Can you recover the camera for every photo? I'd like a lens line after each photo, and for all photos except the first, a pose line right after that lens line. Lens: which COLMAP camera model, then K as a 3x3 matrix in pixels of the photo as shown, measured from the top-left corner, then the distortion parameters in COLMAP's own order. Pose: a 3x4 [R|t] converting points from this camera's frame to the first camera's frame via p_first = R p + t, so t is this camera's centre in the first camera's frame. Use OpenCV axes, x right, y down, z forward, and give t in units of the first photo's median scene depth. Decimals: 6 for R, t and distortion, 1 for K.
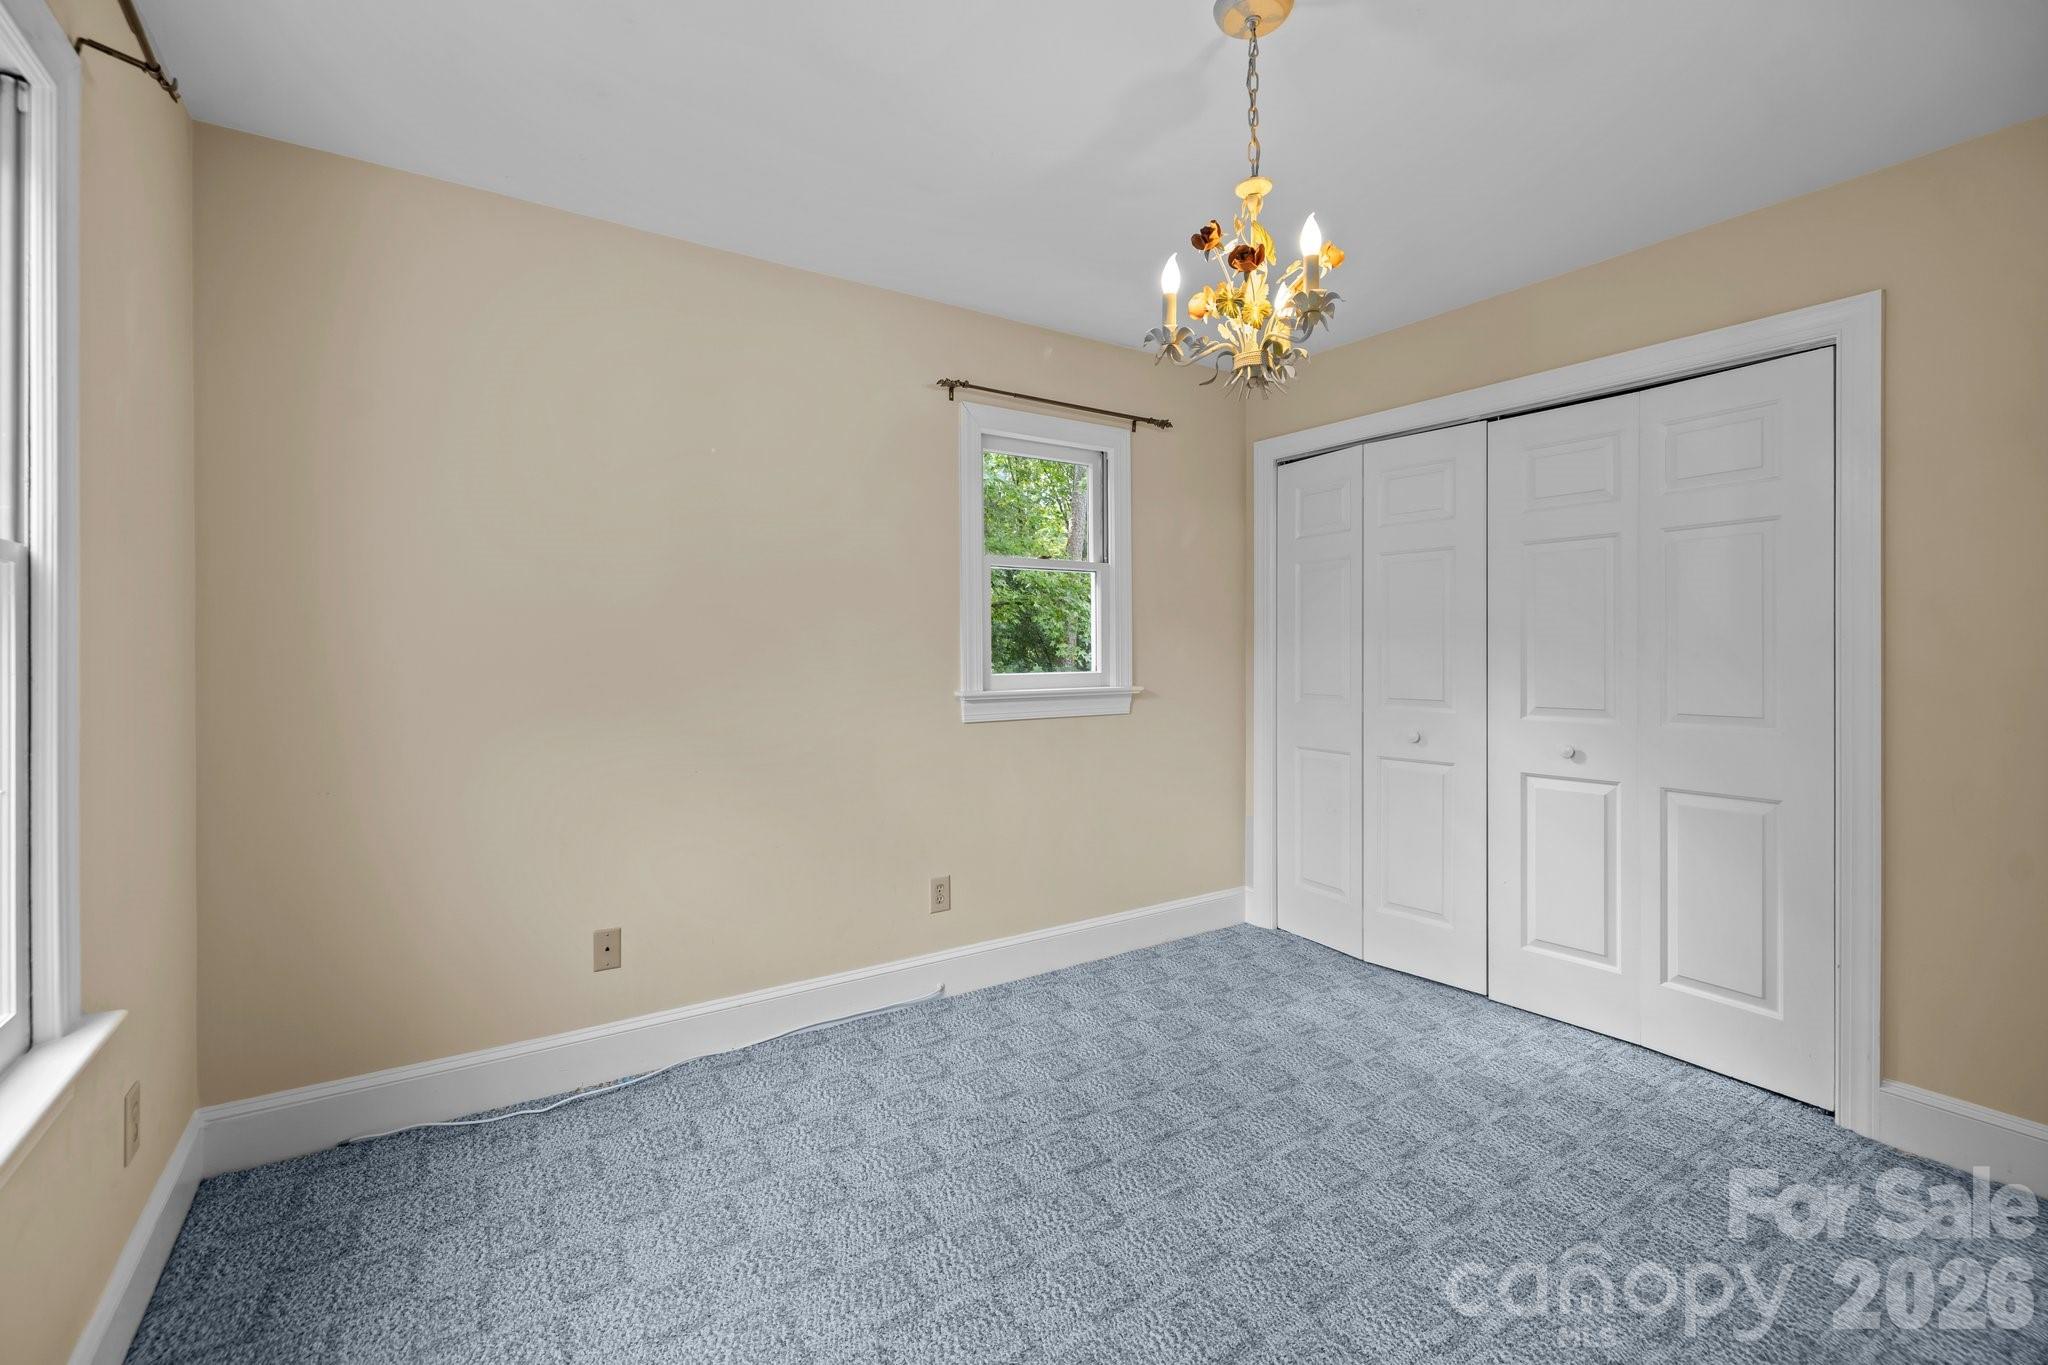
lens RADIAL K [[872.2, 0, 1025.6], [0, 872.2, 656.6], [0, 0, 1]] dist [0.001805, 0.000185]
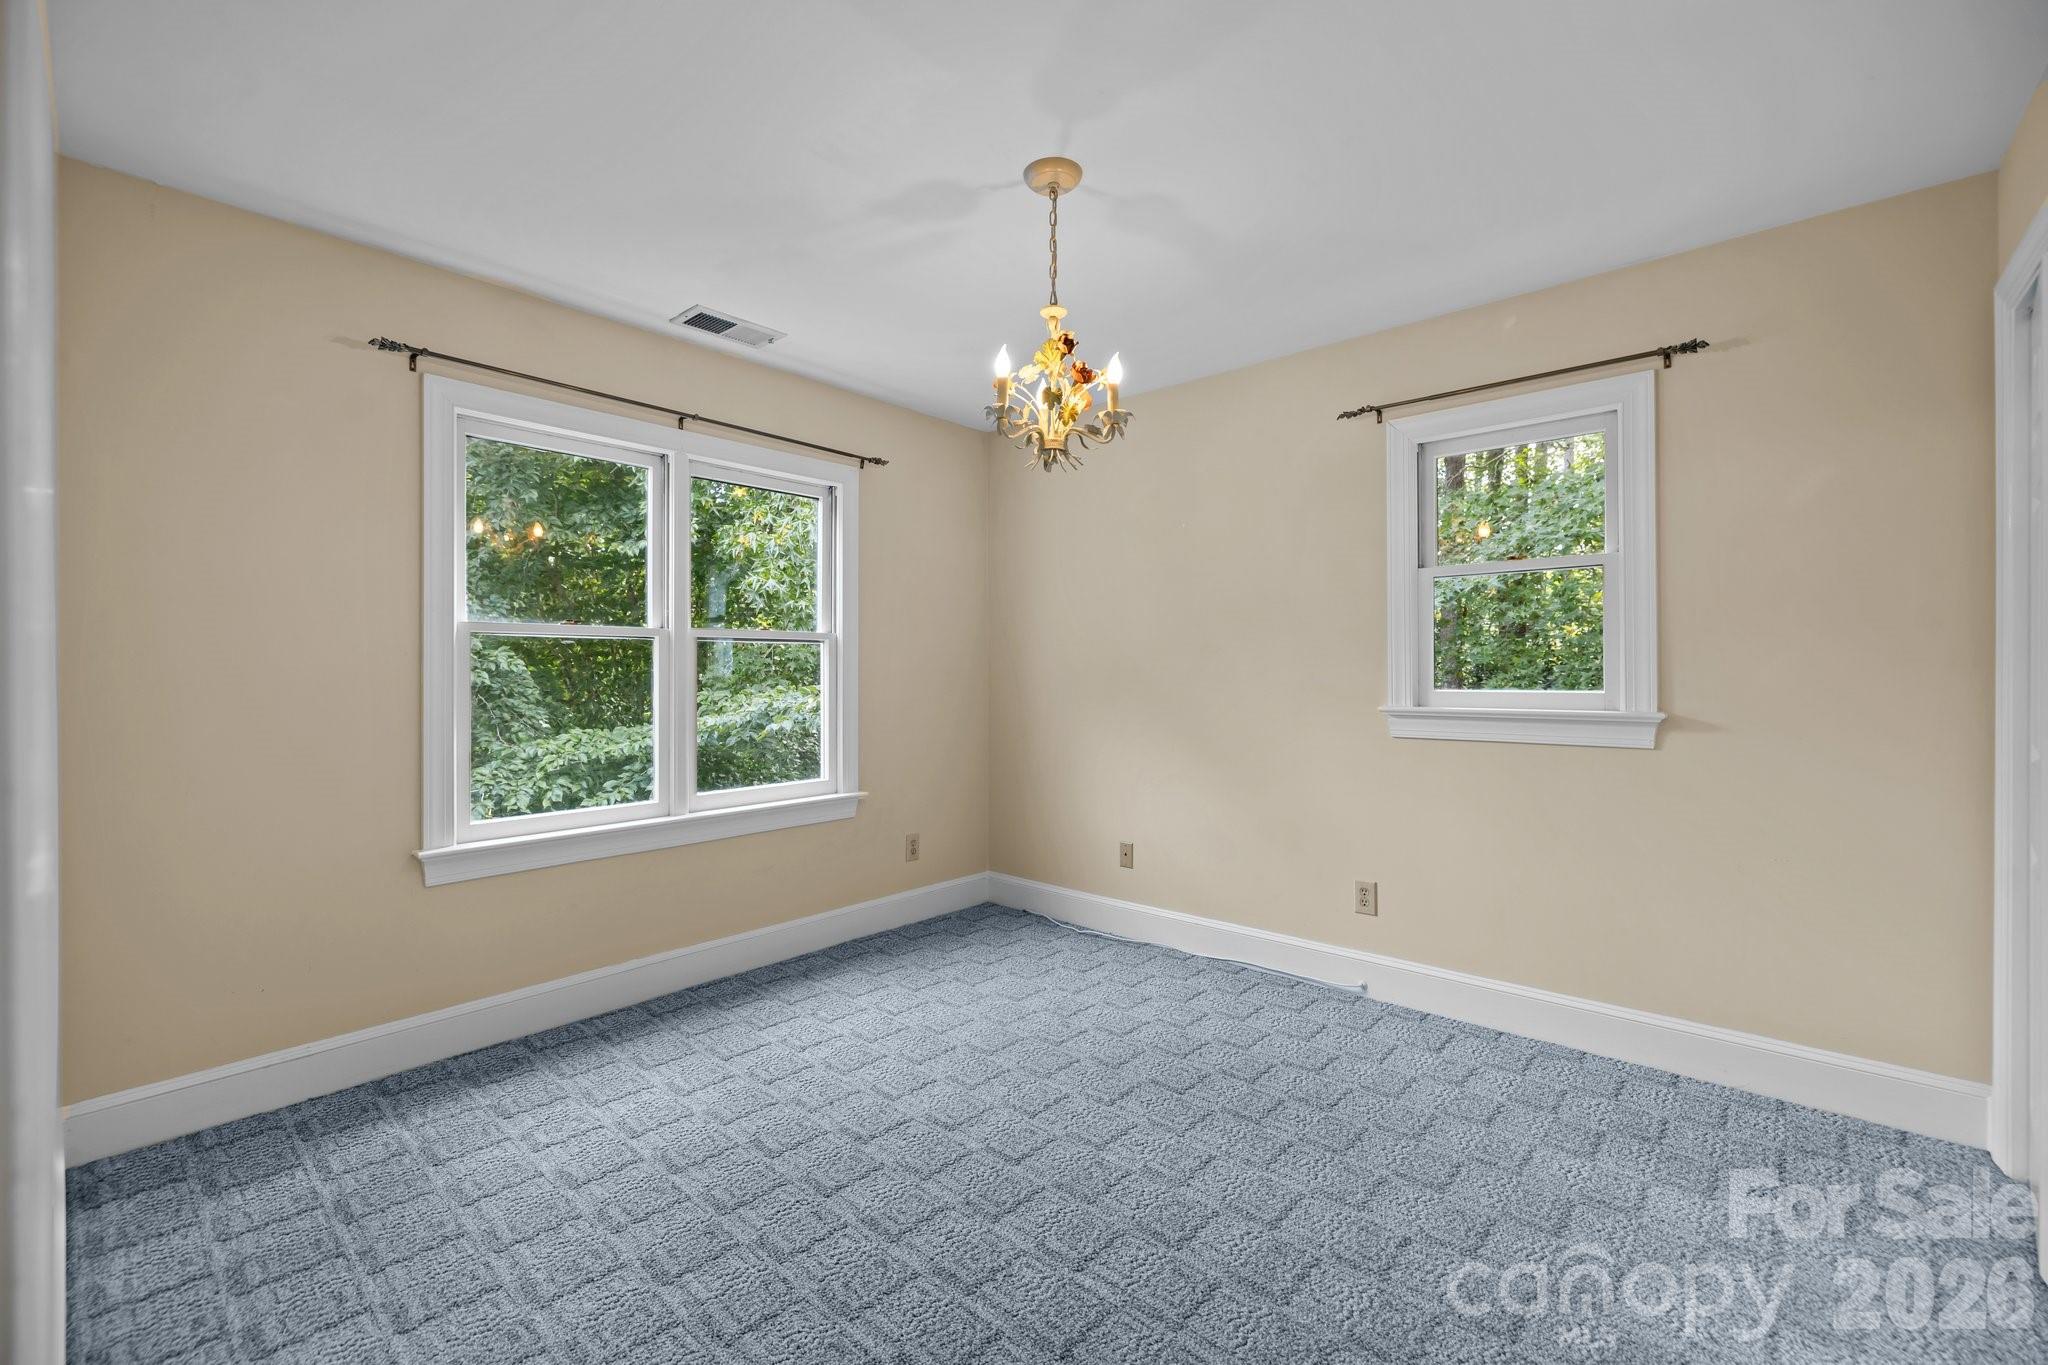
lens RADIAL K [[873.2, 0, 1027.6], [0, 873.2, 677.4], [0, 0, 1]] dist [0.000506, -0.000324]
pose [[0.252575, 0.006450, -0.967556, 0.919922], [-0.003721, 0.999977, 0.005695, 0.002774], [0.967570, 0.002162, 0.252593, 0.383130]]
